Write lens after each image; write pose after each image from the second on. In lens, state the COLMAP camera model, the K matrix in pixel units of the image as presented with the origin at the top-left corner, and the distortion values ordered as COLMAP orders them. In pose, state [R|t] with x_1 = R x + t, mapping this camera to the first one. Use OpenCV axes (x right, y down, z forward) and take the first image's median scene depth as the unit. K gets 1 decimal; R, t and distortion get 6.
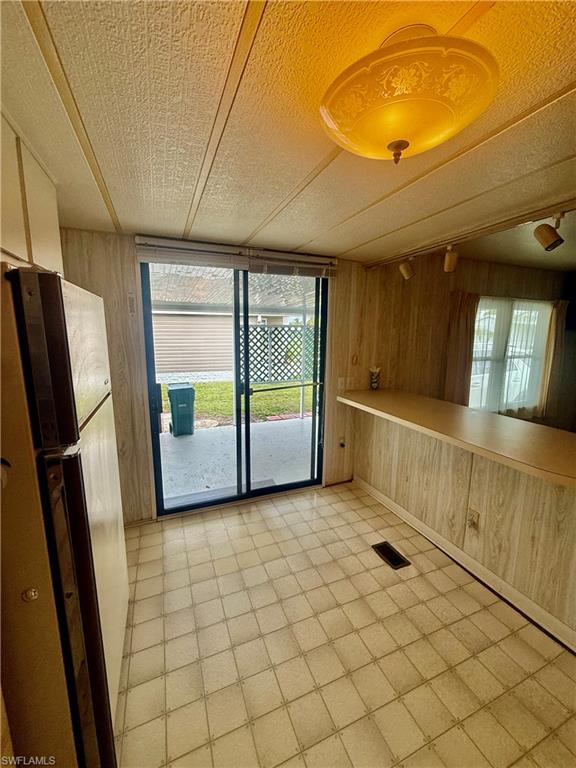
lens RADIAL K [[306.0, 0, 286.4], [0, 306.0, 381.7], [0, 0, 1]] dist [0.000087, 0.000212]
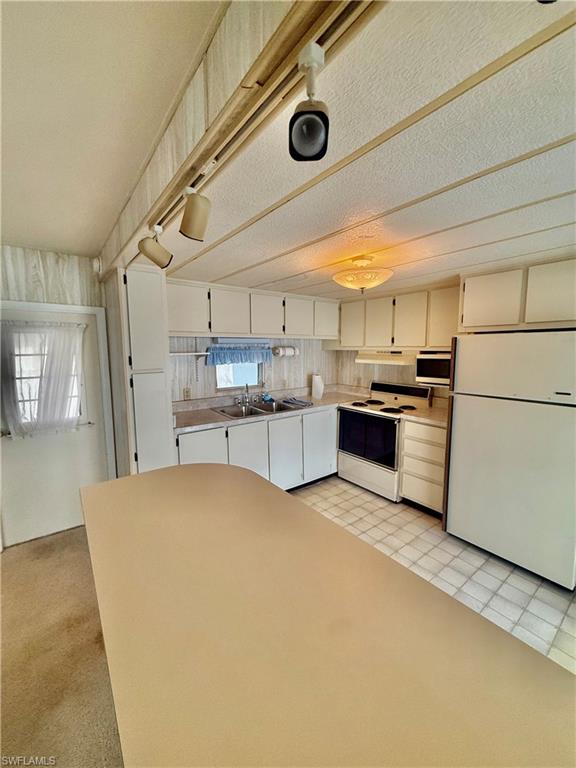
lens RADIAL K [[306.0, 0, 286.4], [0, 306.0, 381.7], [0, 0, 1]] dist [0.000087, 0.000212]
pose [[-0.967221, 0.026127, -0.252588, 0.887226], [-0.043866, 0.962548, 0.267540, -0.340749], [0.250118, 0.269850, -0.929850, 1.839182]]
